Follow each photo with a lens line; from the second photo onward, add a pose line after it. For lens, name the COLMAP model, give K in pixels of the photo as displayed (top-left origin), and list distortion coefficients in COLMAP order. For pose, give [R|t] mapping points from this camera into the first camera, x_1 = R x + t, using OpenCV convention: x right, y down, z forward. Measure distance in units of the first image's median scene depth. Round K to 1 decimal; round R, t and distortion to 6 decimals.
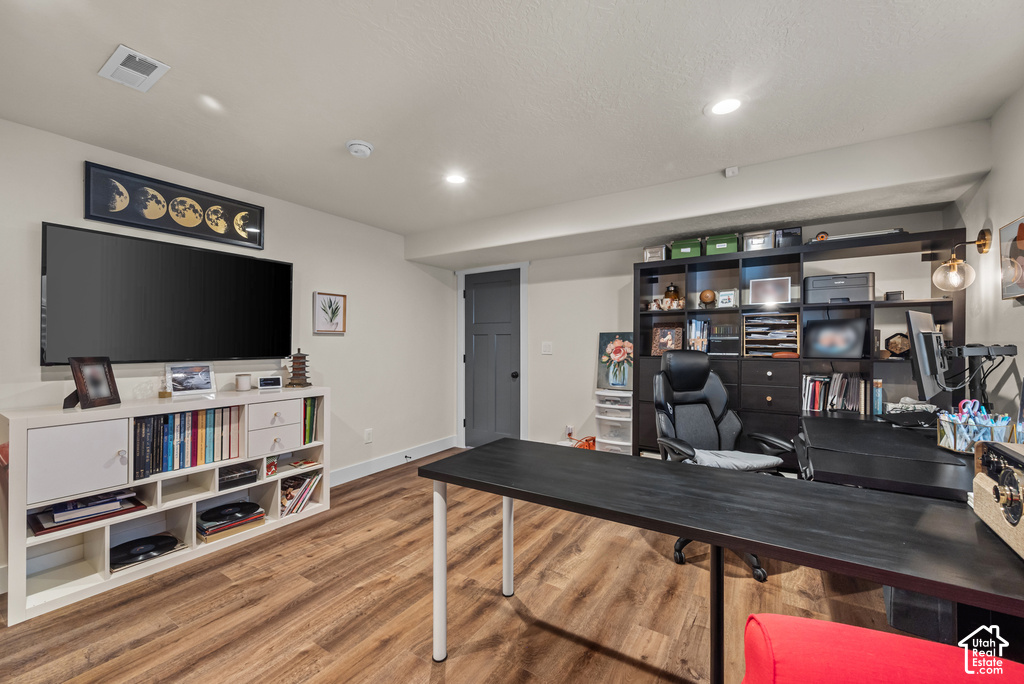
lens RADIAL K [[411.0, 0, 519.5], [0, 411.0, 340.1], [0, 0, 1]] dist [0.001152, -0.000482]
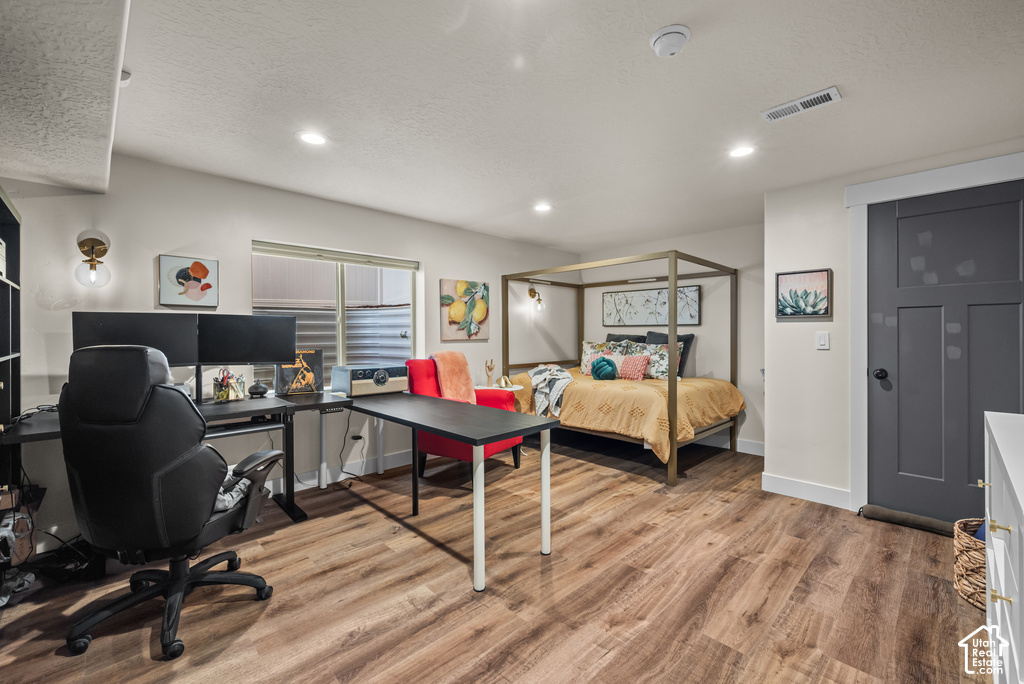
lens RADIAL K [[444.4, 0, 515.3], [0, 444.4, 338.5], [0, 0, 1]] dist [0.000580, -0.000134]
pose [[-0.973204, -0.000008, 0.229944, -0.351708], [-0.000208, 1.000000, -0.000846, 0.020489], [-0.229944, -0.000871, -0.973203, 1.995613]]
